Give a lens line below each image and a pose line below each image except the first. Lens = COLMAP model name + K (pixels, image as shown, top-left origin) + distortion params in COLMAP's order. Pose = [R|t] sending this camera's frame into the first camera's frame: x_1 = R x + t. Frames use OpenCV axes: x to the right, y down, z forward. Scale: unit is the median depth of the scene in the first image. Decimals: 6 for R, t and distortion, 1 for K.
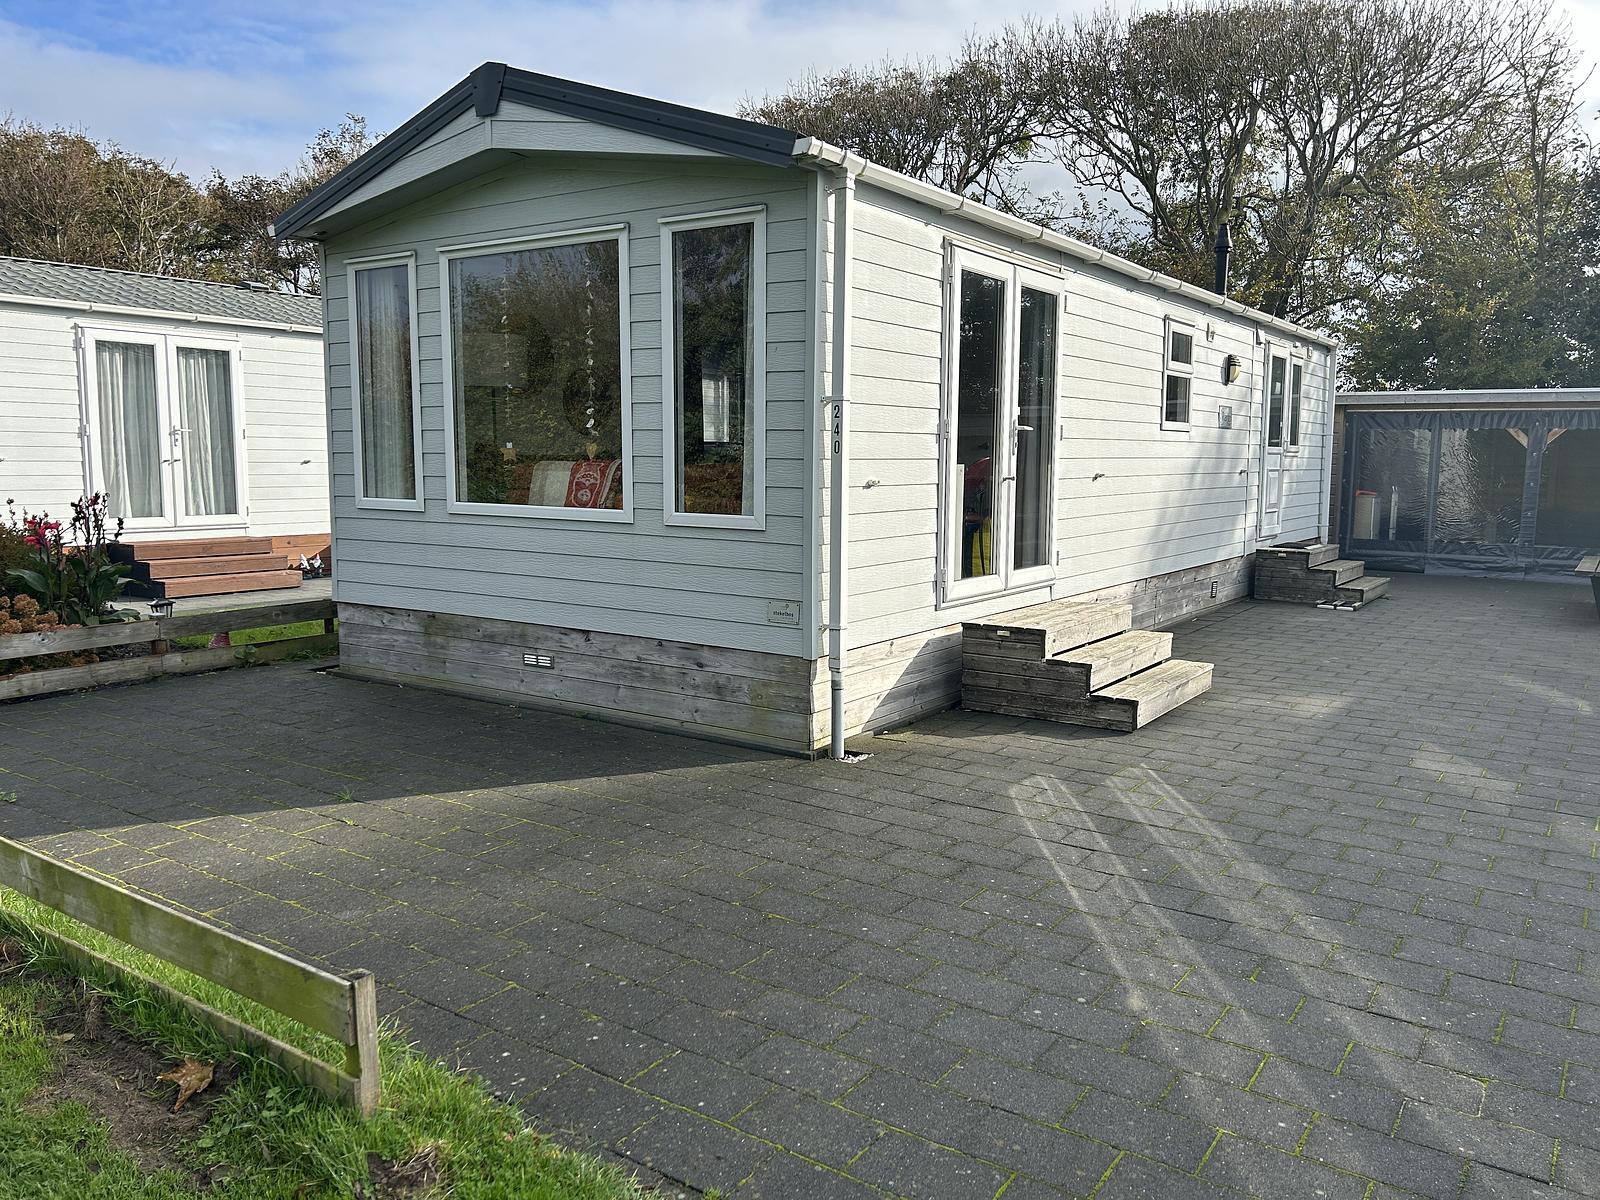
lens RADIAL K [[1186.5, 0, 800.0], [0, 1186.5, 600.0], [0, 0, 1]] dist [0.054333, -0.083782]
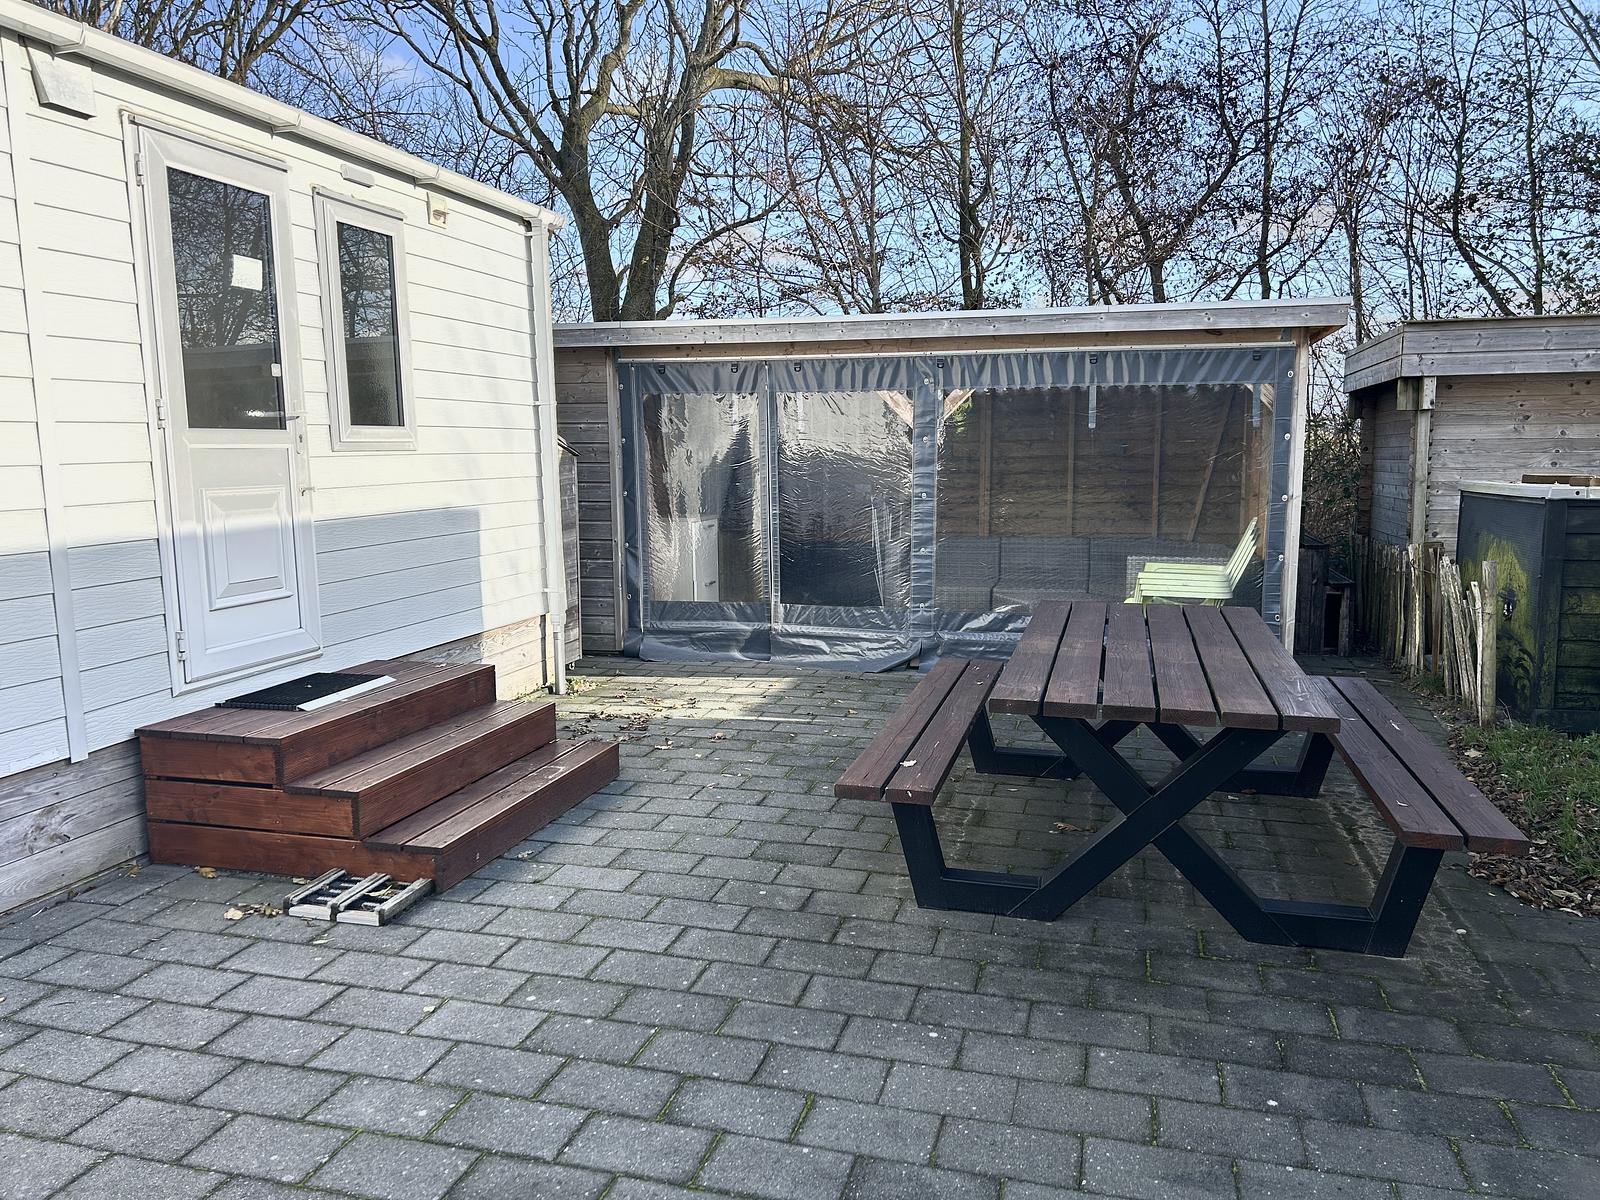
lens RADIAL K [[1186.5, 0, 800.0], [0, 1186.5, 600.0], [0, 0, 1]] dist [0.054333, -0.083782]
pose [[0.934566, -0.068475, 0.349138, 0.361637], [0.063804, 0.997652, 0.024878, -0.064403], [-0.350022, -0.000973, 0.936741, 0.506692]]
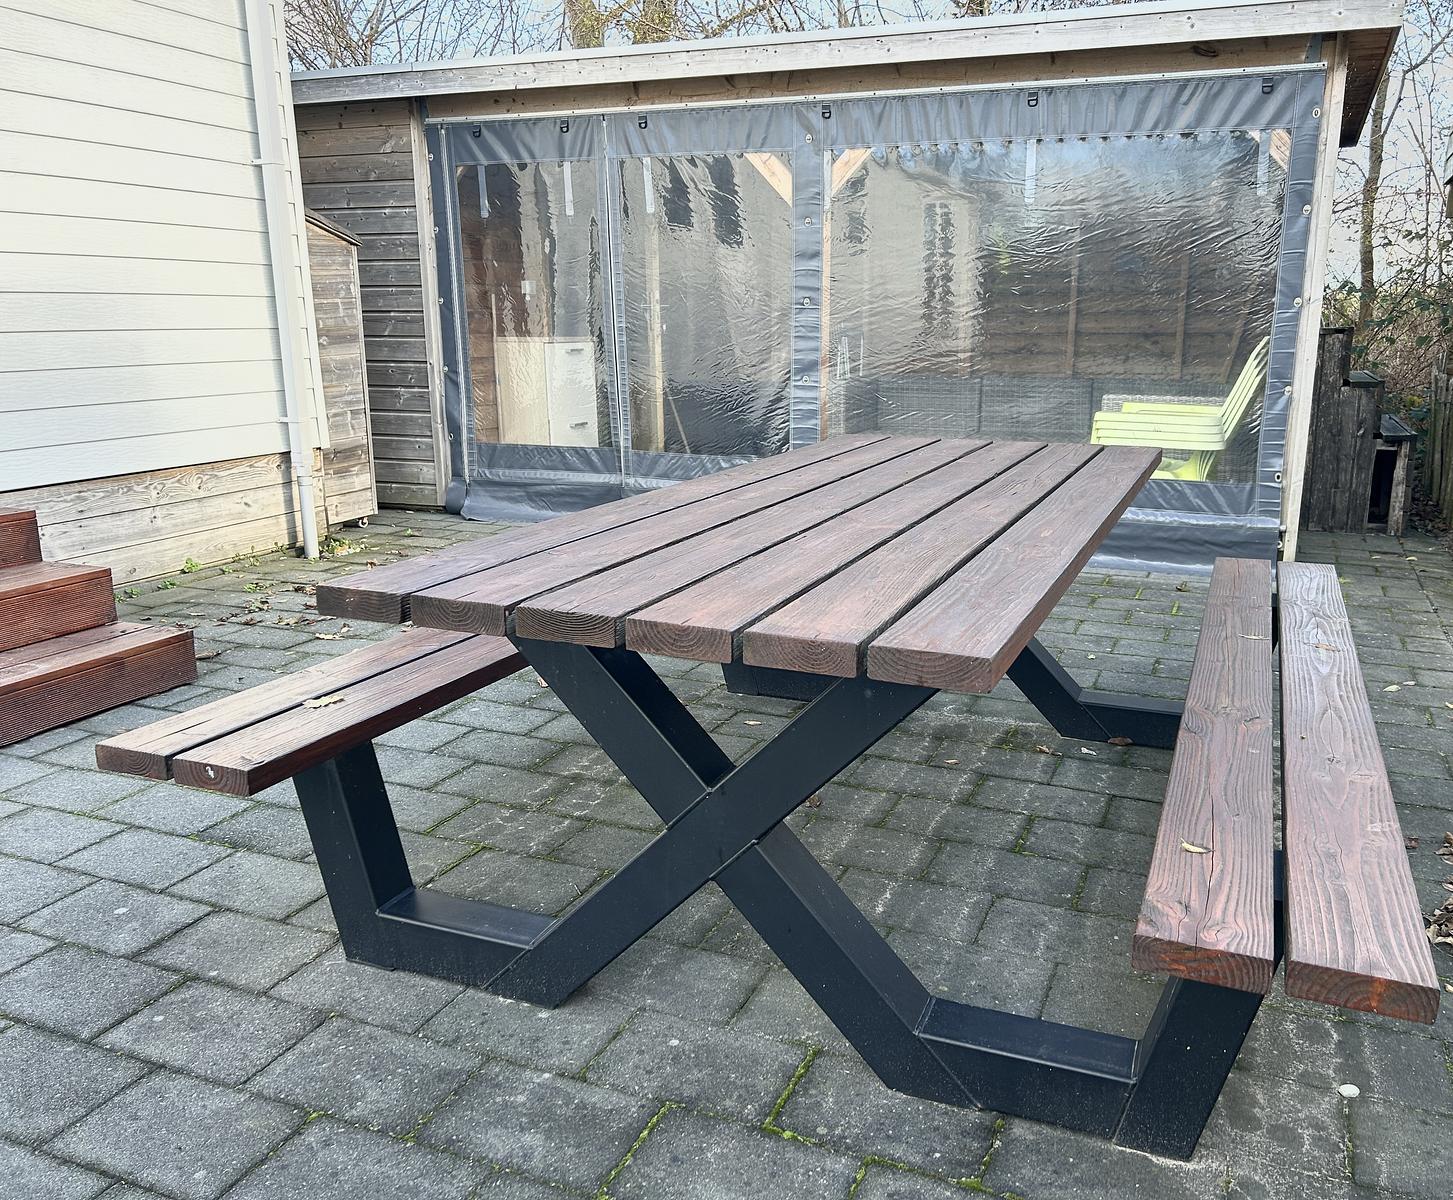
lens RADIAL K [[1294.1, 0, 726.5], [0, 1294.1, 600.0], [0, 0, 1]] dist [0.026711, -0.007763]
pose [[0.964196, -0.075608, 0.254182, 0.462146], [0.044837, 0.991175, 0.124748, -0.051509], [-0.261371, -0.108885, 0.959077, 0.573795]]
